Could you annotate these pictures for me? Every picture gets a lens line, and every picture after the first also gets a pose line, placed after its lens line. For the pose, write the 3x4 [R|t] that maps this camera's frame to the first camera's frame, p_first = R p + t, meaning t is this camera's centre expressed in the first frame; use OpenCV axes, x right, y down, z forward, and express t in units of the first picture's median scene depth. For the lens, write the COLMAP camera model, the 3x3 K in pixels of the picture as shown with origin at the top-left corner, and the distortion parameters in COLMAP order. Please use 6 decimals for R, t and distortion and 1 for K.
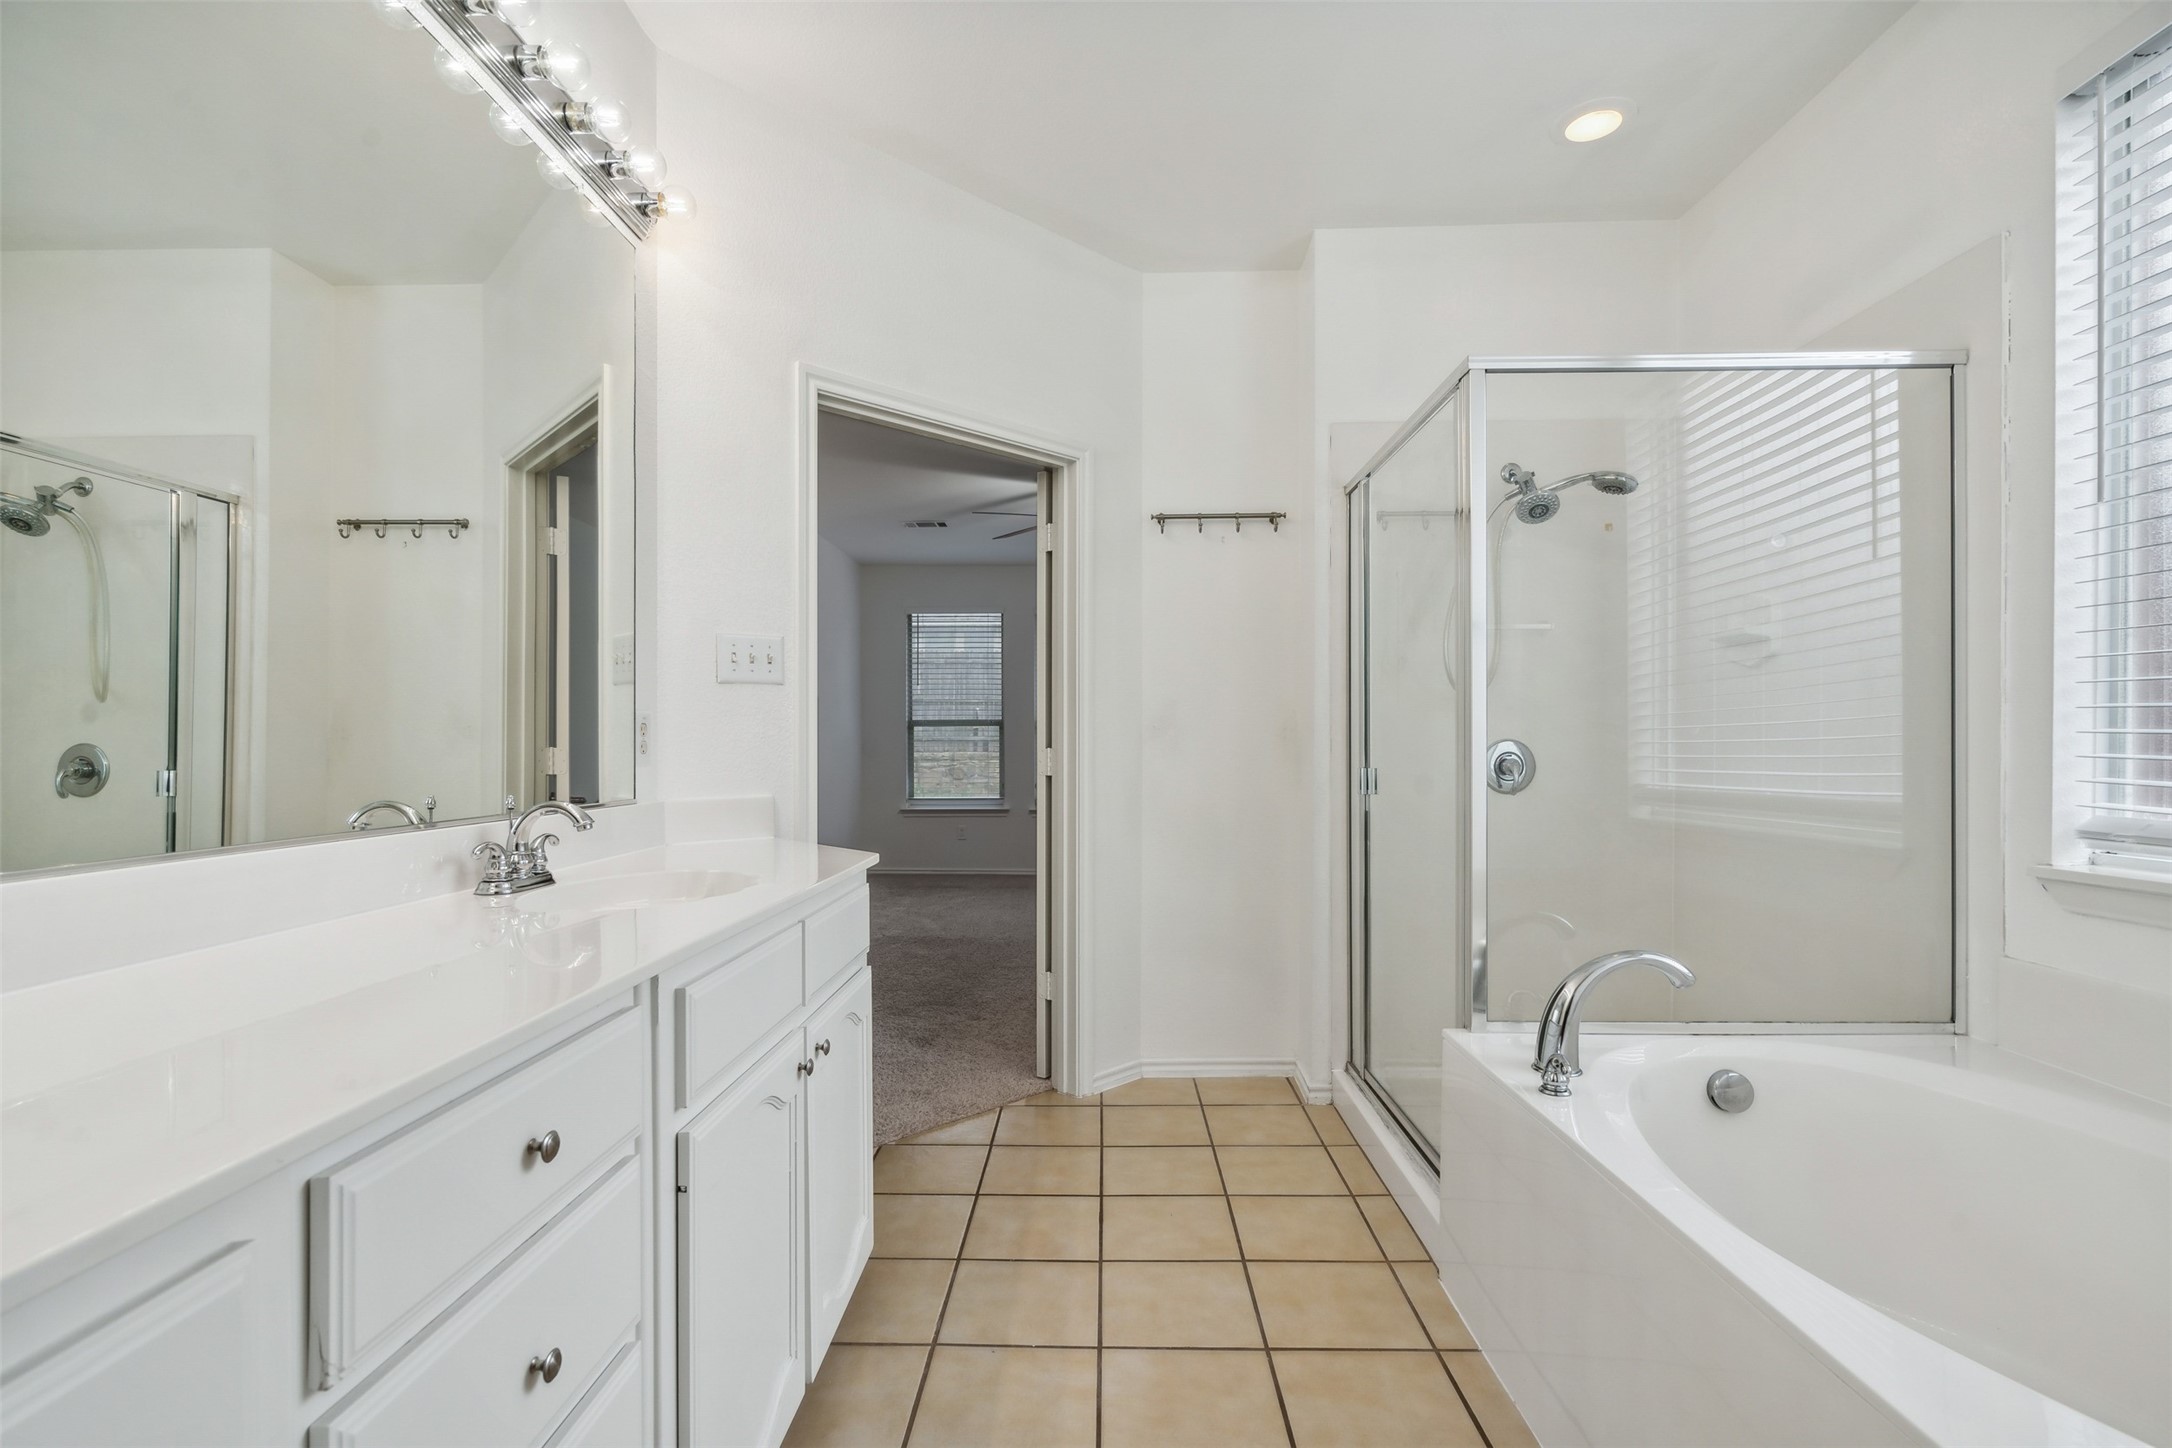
lens RADIAL K [[995.9, 0, 1081.8], [0, 995.9, 744.2], [0, 0, 1]] dist [-0.000738, 0.001092]
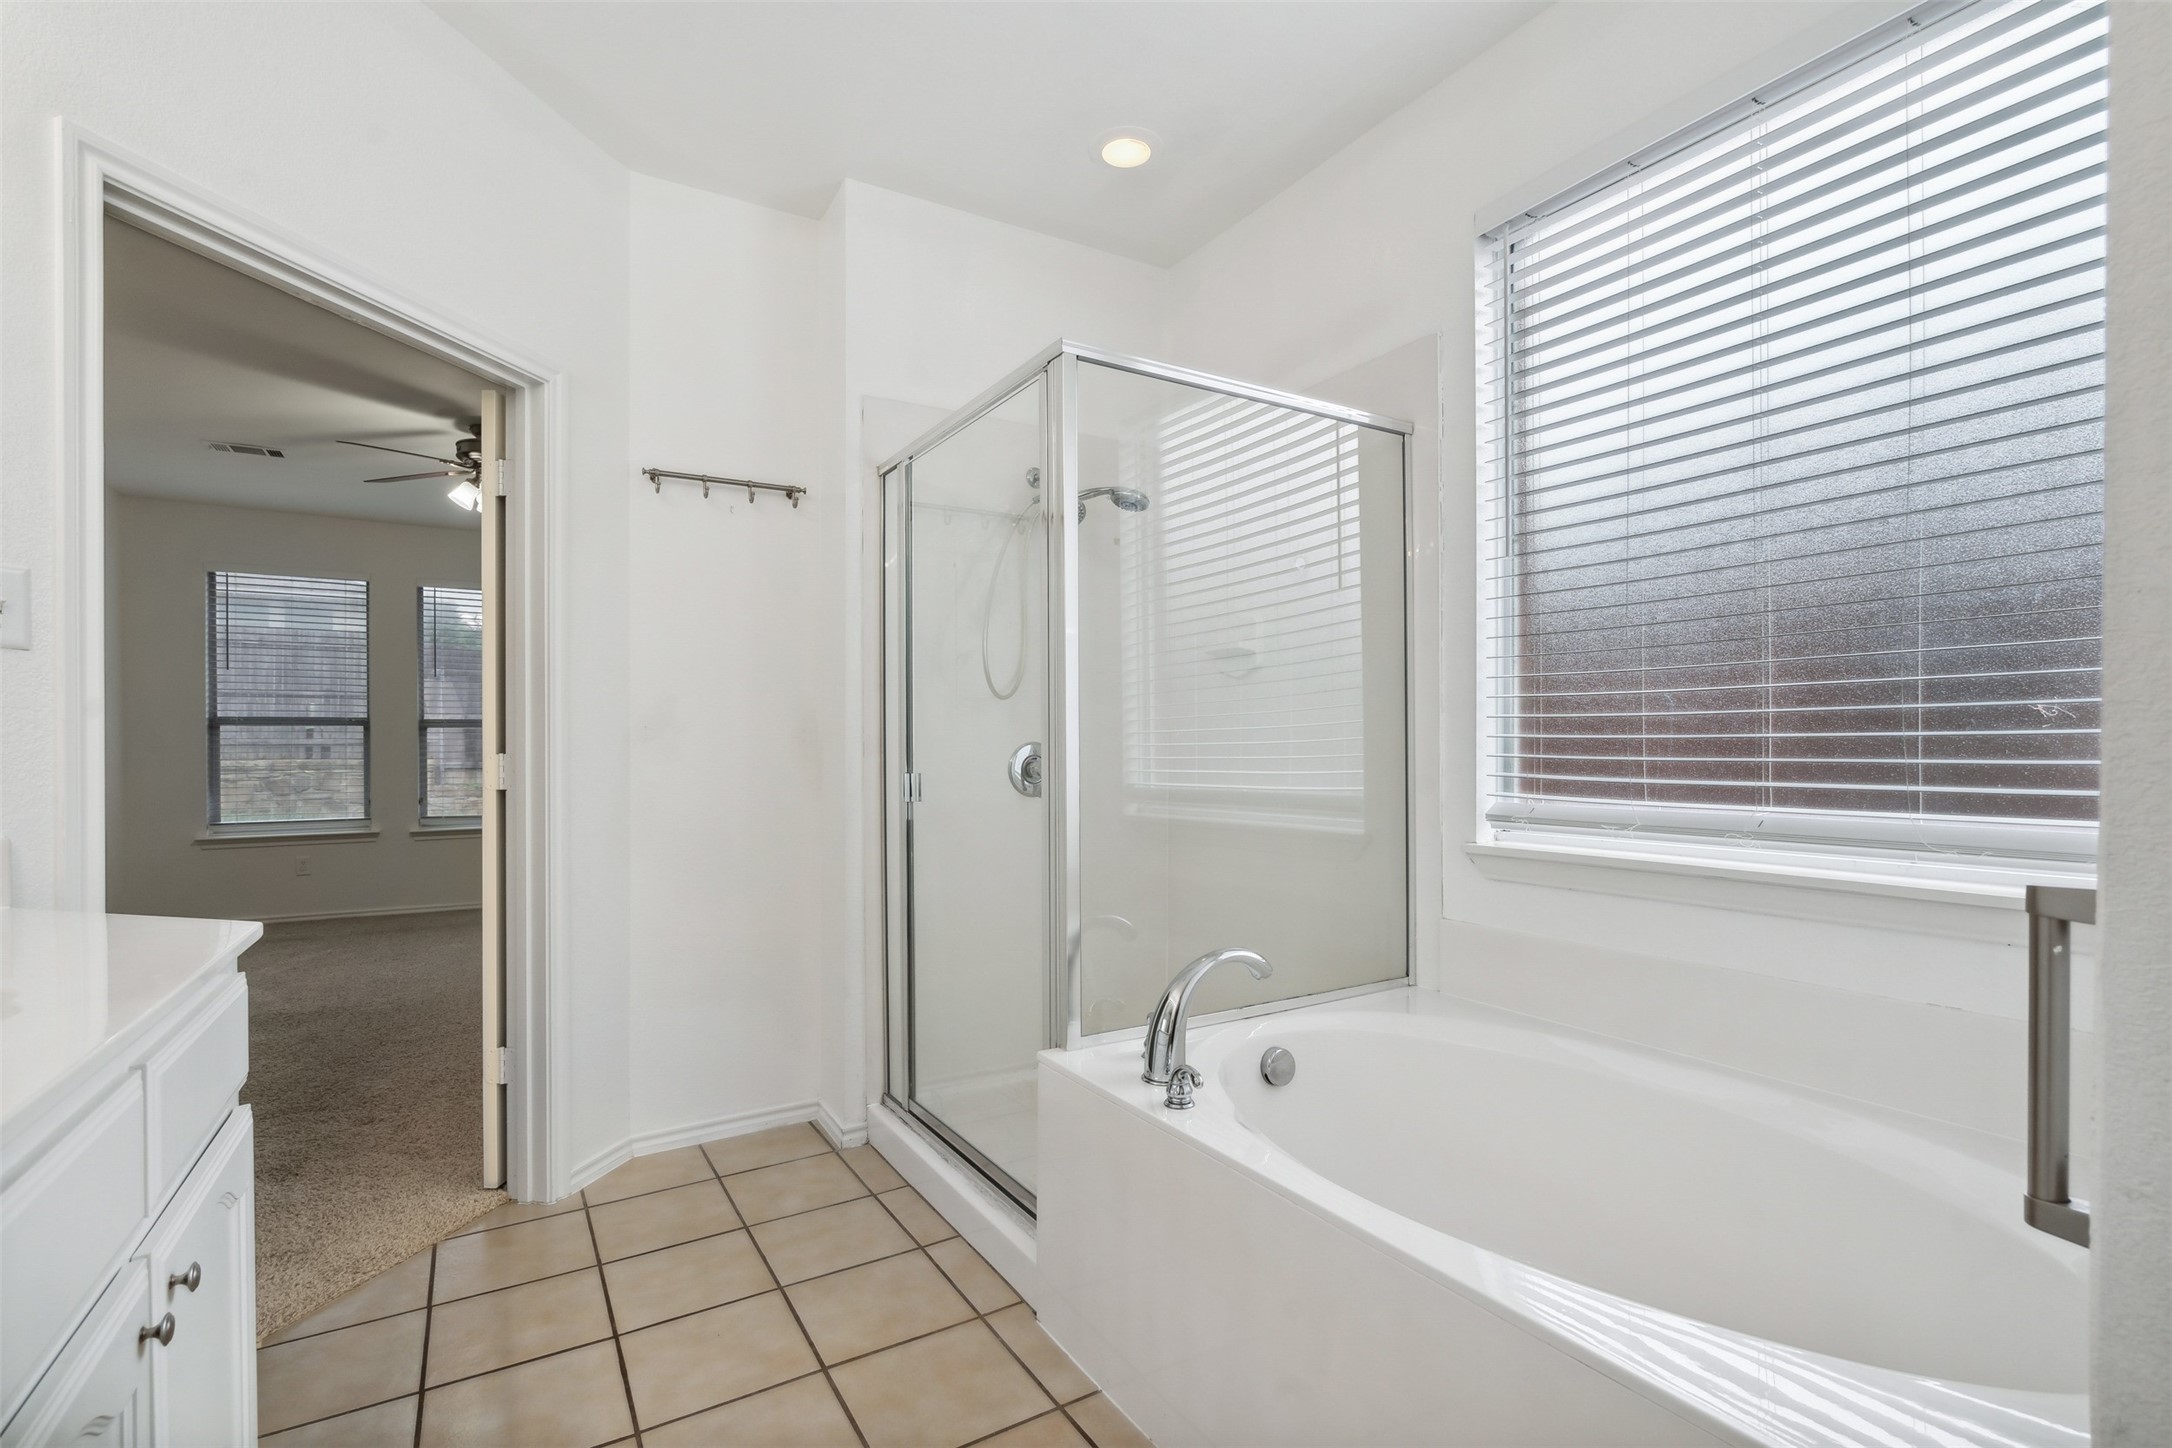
lens RADIAL K [[992.9, 0, 1081.8], [0, 992.9, 746.5], [0, 0, 1]] dist [-0.003726, 0.001526]
pose [[0.844225, -0.001530, 0.535986, -0.071865], [0.002505, 0.999996, -0.001092, 0.000370], [-0.535983, 0.002265, 0.844226, 0.134613]]
